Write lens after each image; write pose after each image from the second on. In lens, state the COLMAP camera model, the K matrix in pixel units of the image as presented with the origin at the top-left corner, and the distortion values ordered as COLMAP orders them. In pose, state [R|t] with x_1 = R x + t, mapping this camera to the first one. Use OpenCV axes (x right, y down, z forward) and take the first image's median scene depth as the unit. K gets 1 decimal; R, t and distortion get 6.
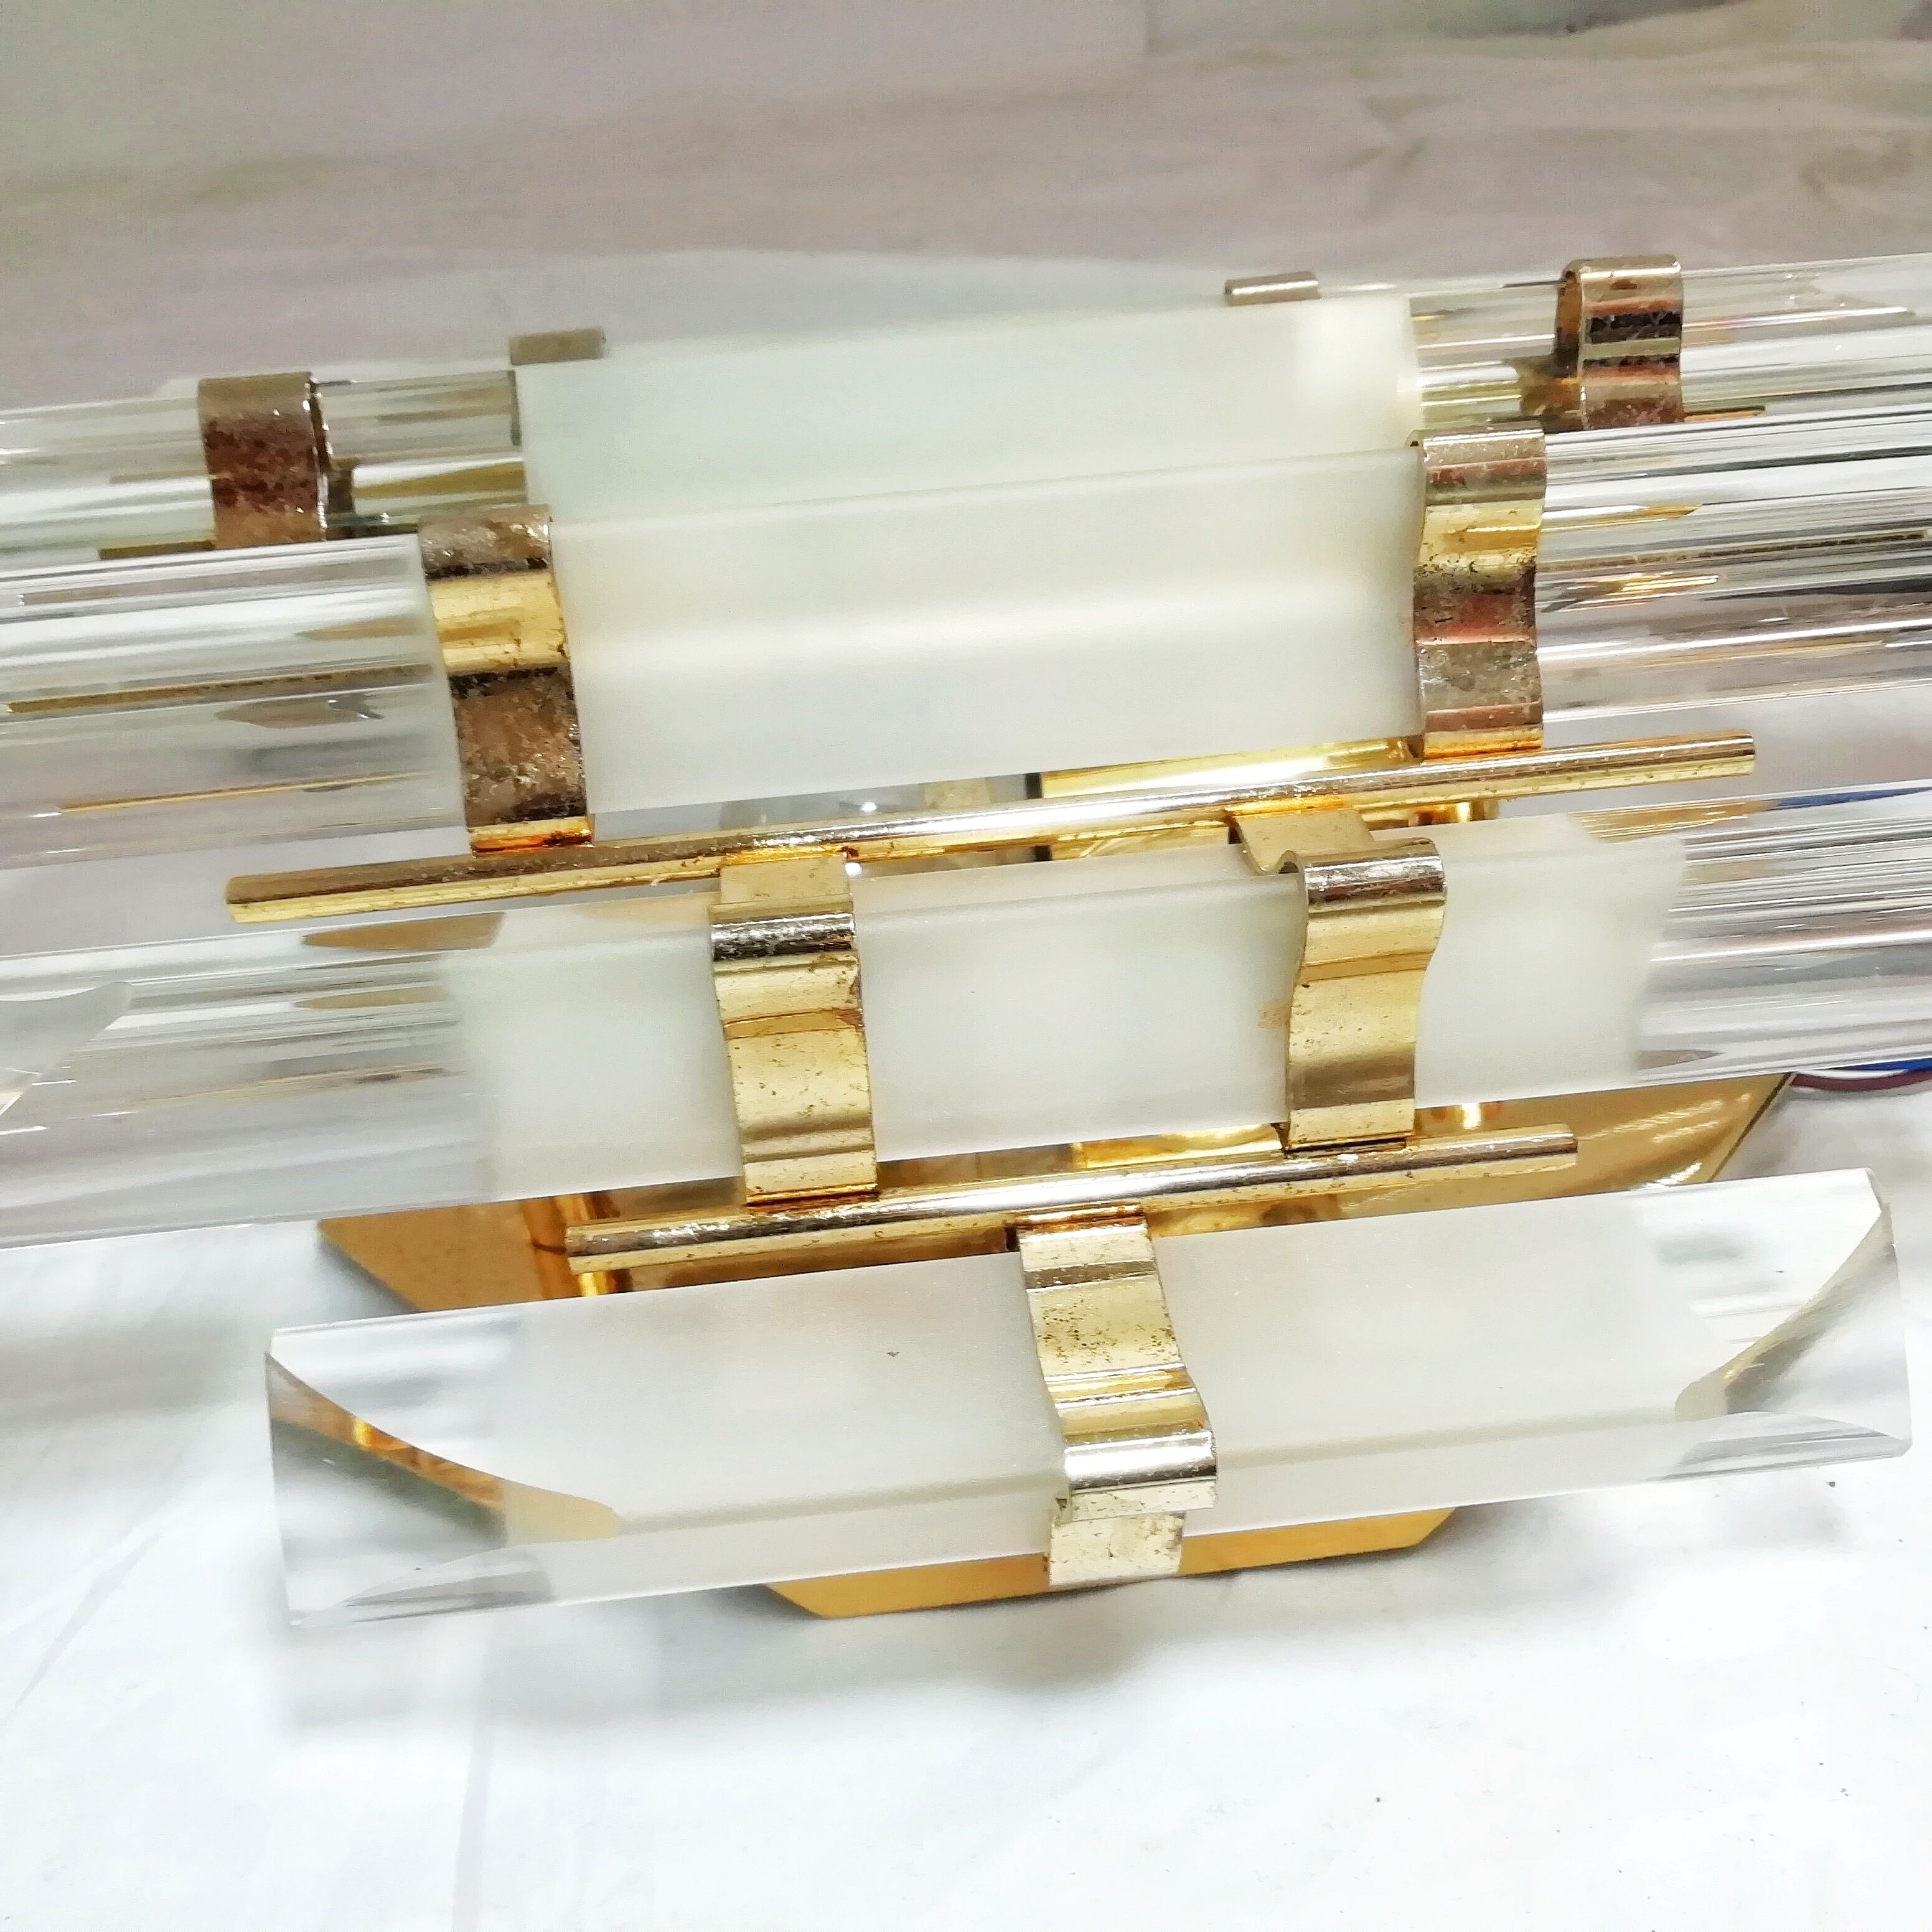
lens RADIAL K [[1915.7, 0, 966.9], [0, 1915.7, 935.3], [0, 0, 1]] dist [0.003097, -0.012348]
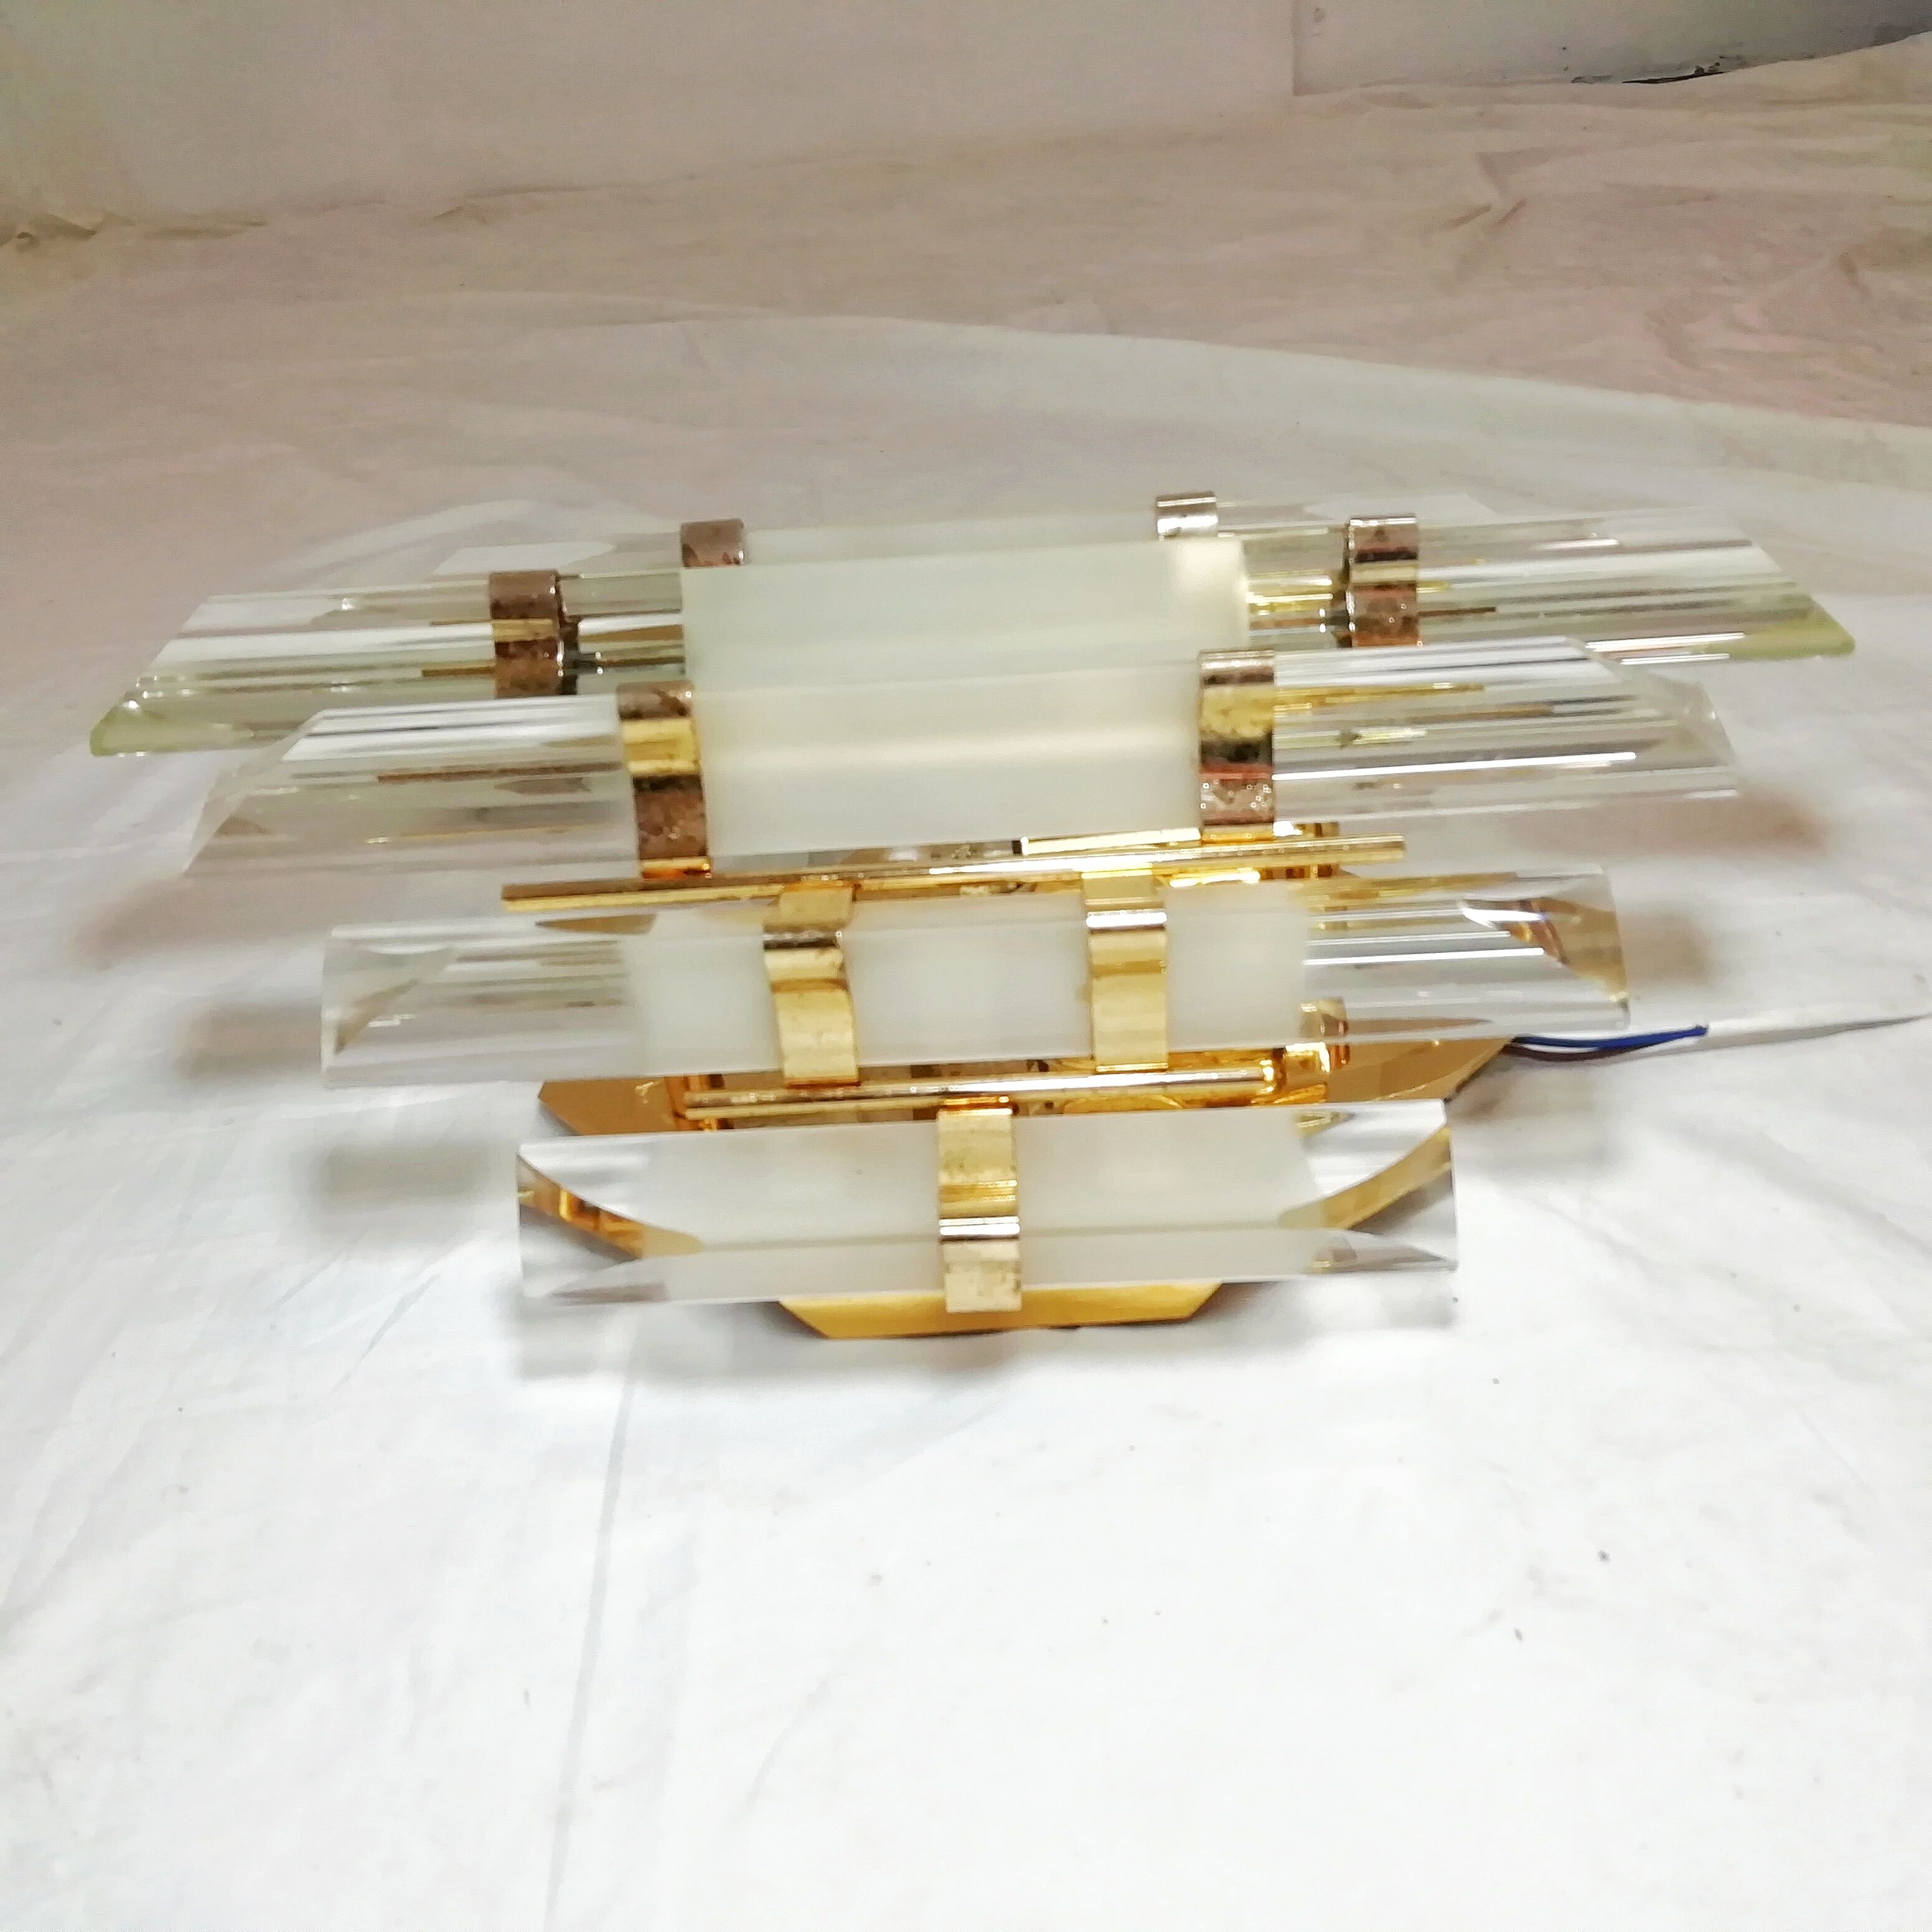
lens RADIAL K [[1940.0, 0, 966.0], [0, 1940.0, 966.0], [0, 0, 1]] dist [0.053065, -0.080876]
pose [[0.994012, 0.046395, -0.098934, 0.208432], [-0.041974, 0.998045, 0.046318, -0.055953], [0.100889, -0.041888, 0.994015, -0.710050]]
